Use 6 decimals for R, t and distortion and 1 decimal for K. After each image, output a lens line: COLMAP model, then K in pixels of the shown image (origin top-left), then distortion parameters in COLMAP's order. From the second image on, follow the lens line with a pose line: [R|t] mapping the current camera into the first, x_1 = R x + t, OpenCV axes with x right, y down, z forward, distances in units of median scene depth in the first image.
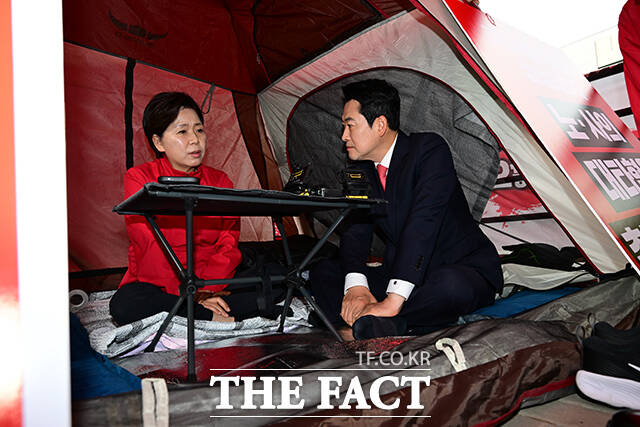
lens RADIAL K [[420.1, 0, 320.0], [0, 420.1, 213.5], [0, 0, 1]] dist [-0.001993, -0.000491]
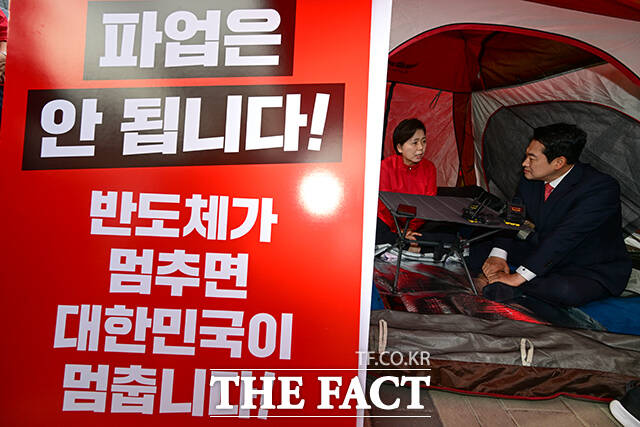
lens RADIAL K [[250.9, 0, 320.0], [0, 250.9, 213.5], [0, 0, 1]] dist [-0.020419, 0.000127]
pose [[0.811185, 0.280552, -0.513097, -0.028955], [-0.054887, 0.910059, 0.410829, -0.337271], [0.582208, -0.305097, 0.753625, -0.109064]]
